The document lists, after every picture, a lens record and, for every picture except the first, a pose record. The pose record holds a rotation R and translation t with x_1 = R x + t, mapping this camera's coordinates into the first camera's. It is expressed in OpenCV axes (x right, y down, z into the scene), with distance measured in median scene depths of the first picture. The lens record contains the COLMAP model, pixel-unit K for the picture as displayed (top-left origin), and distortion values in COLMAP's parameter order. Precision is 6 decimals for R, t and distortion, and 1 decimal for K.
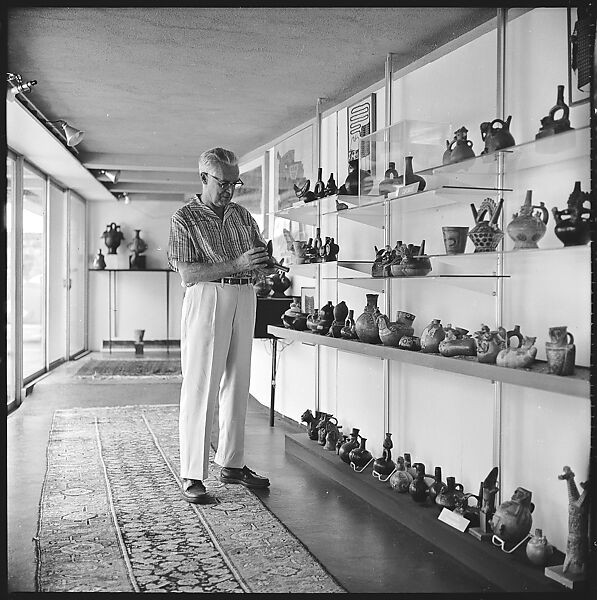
lens RADIAL K [[849.1, 0, 297.4], [0, 849.1, 295.9], [0, 0, 1]] dist [0.021193, -0.267075]
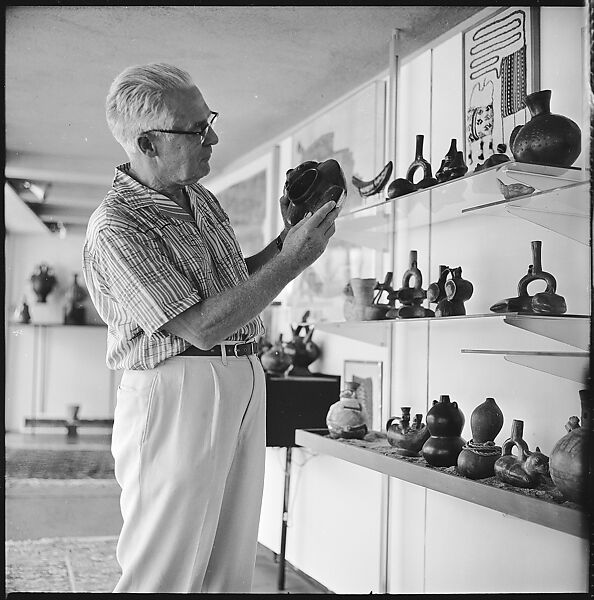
lens RADIAL K [[854.3, 0, 295.3], [0, 854.3, 299.2], [0, 0, 1]] dist [0.004028, -0.174389]
pose [[0.998004, 0.025046, 0.057967, -0.057412], [-0.021086, 0.997467, -0.067933, -0.010055], [-0.059522, 0.066575, 0.996005, 0.364819]]
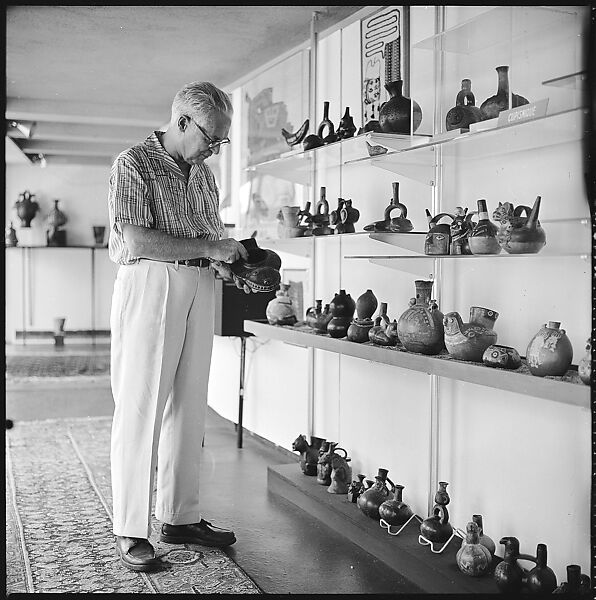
lens RADIAL K [[852.4, 0, 307.2], [0, 852.4, 300.5], [0, 0, 1]] dist [0.004032, -0.200185]
pose [[0.994435, -0.002078, 0.105328, -0.048296], [-0.001020, 0.999568, 0.029358, -0.003787], [-0.105344, -0.029302, 0.994004, 0.212795]]
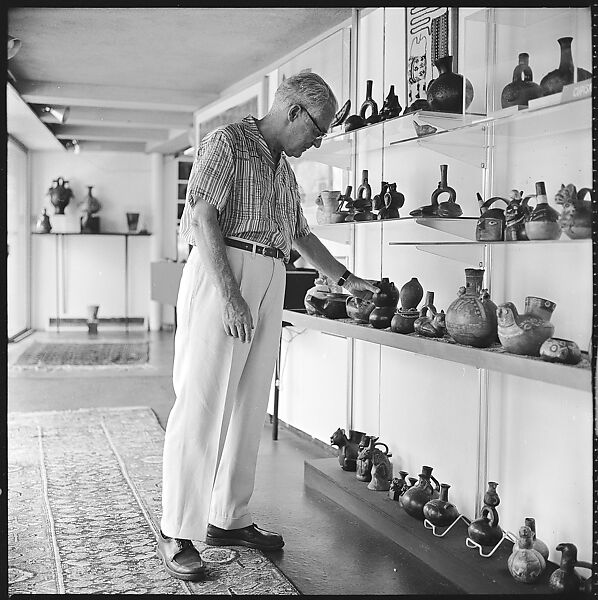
lens RADIAL K [[854.3, 0, 297.3], [0, 854.3, 299.2], [0, 0, 1]] dist [0.004028, -0.174389]
pose [[0.998385, 0.002316, 0.056771, -0.051514], [-0.004681, 0.999125, 0.041566, -0.003249], [-0.056625, -0.041765, 0.997522, 0.233997]]
